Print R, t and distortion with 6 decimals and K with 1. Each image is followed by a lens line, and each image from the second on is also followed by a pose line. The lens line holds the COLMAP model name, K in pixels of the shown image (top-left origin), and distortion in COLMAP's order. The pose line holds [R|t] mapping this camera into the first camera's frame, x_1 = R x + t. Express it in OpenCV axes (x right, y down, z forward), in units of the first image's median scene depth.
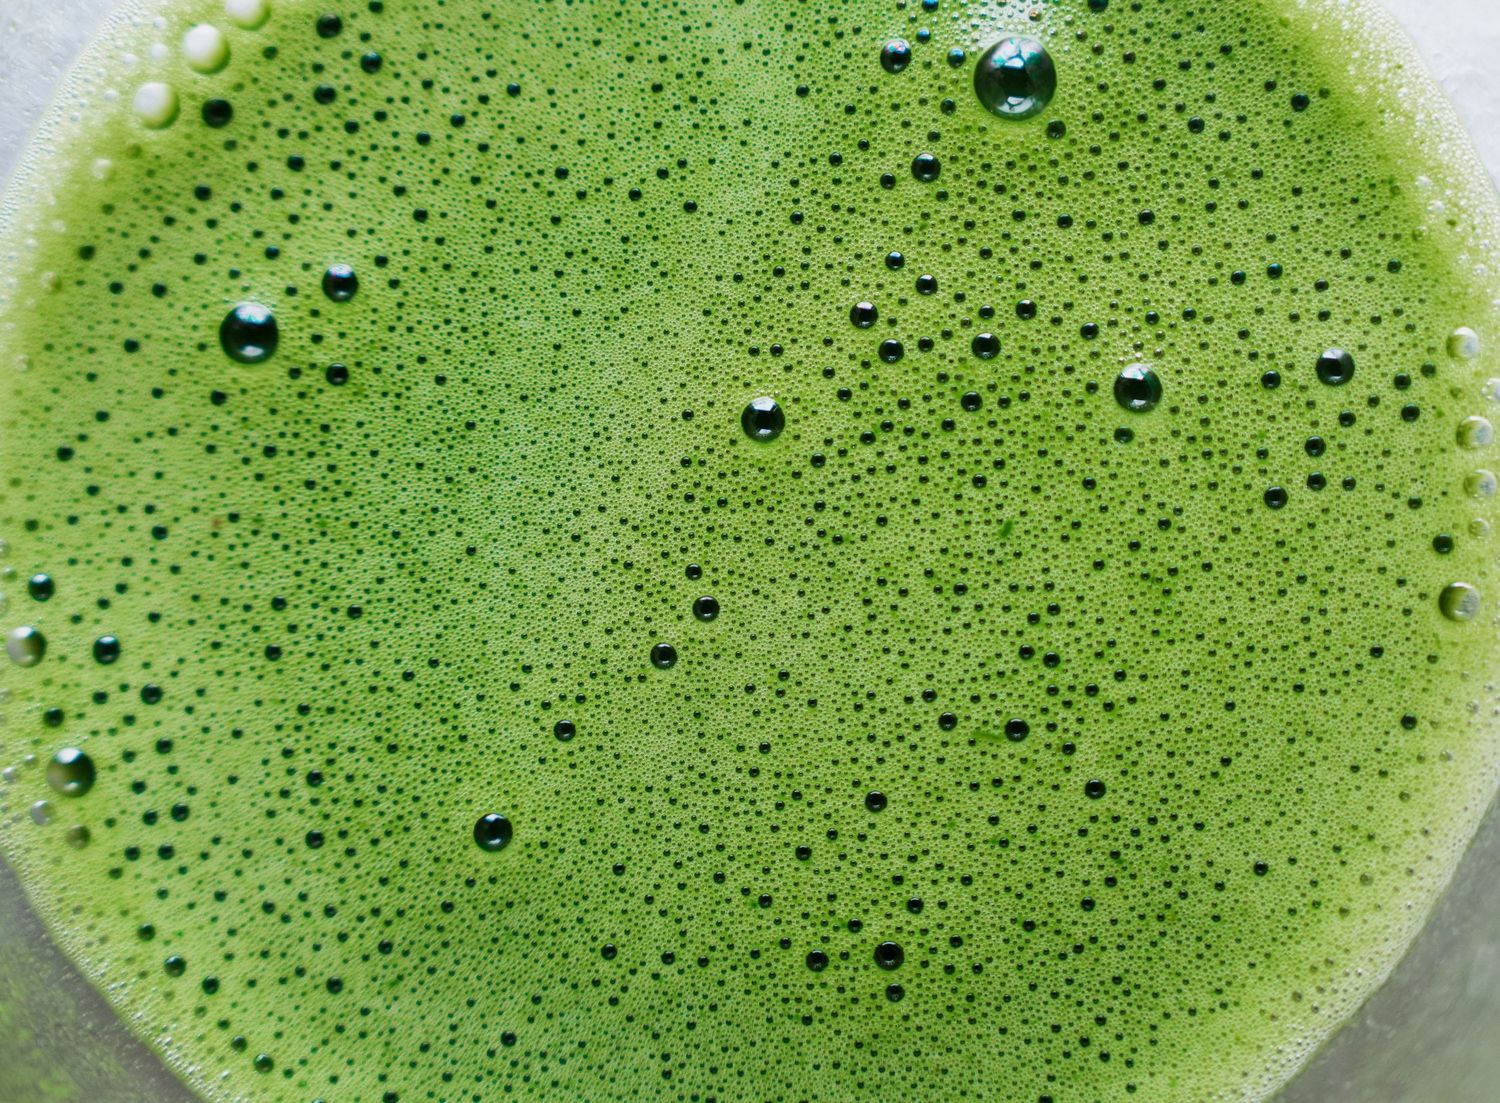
lens RADIAL K [[3217.5, 0, 751.6], [0, 3217.5, 546.4], [0, 0, 1]] dist [-0.241914, 0.000000]
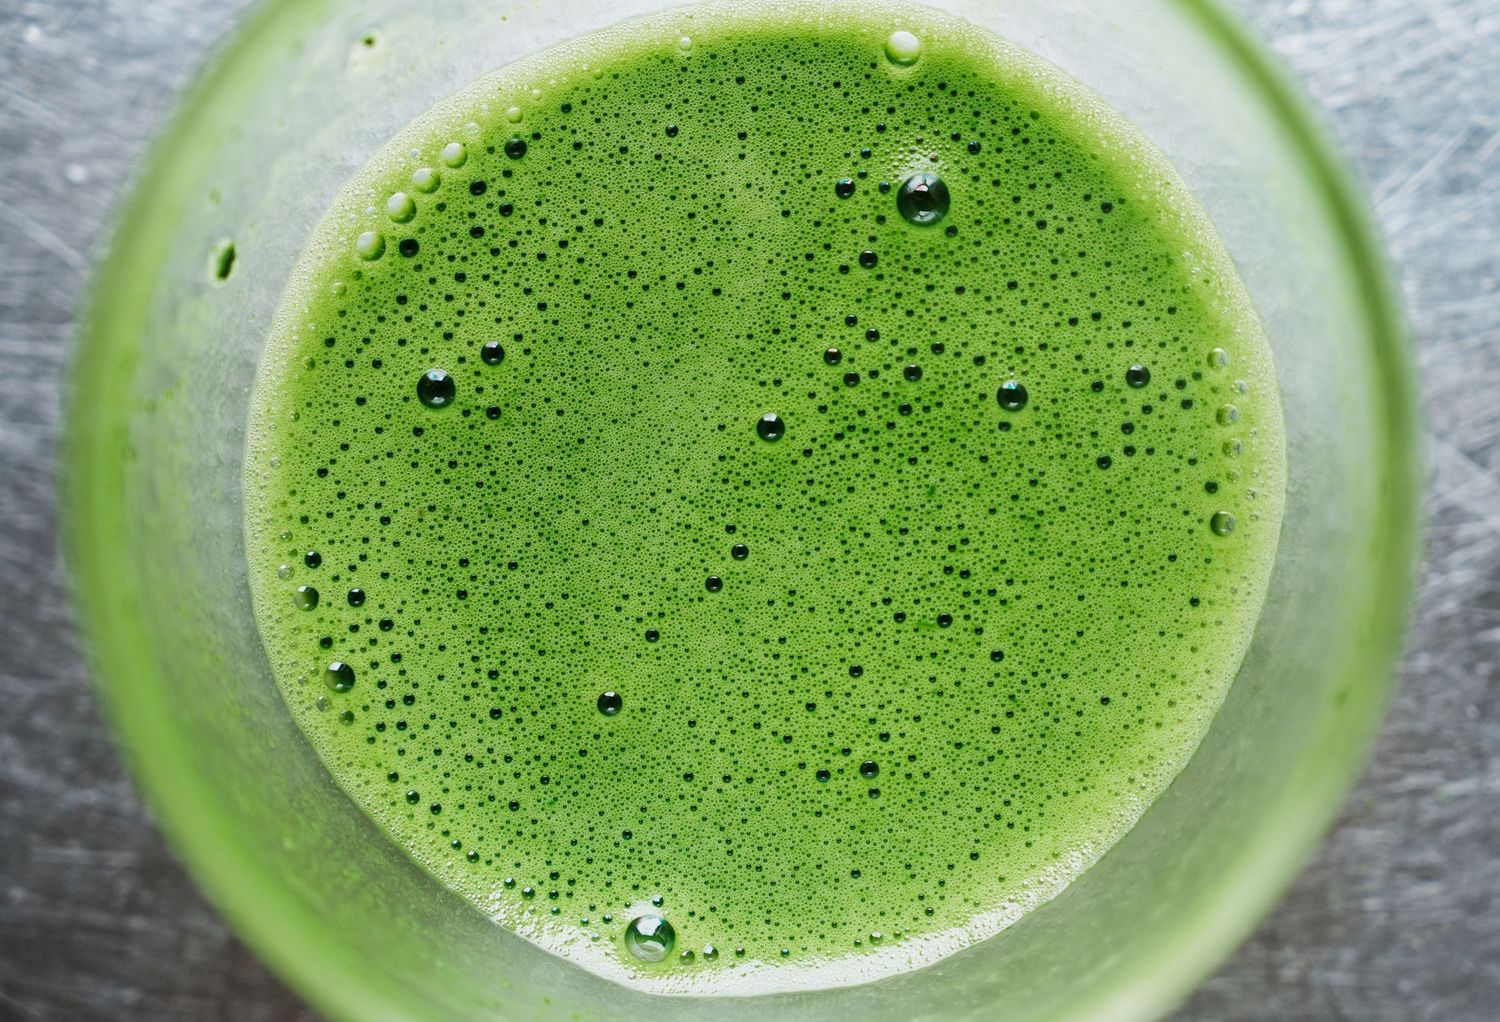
lens RADIAL K [[3104.7, 0, 738.5], [0, 3104.7, 519.8], [0, 0, 1]] dist [0.407589, 0.000000]
pose [[0.998749, -0.049828, -0.004229, -0.007979], [0.049846, 0.998748, 0.004131, -0.002338], [0.004018, -0.004336, 0.999983, -0.508295]]
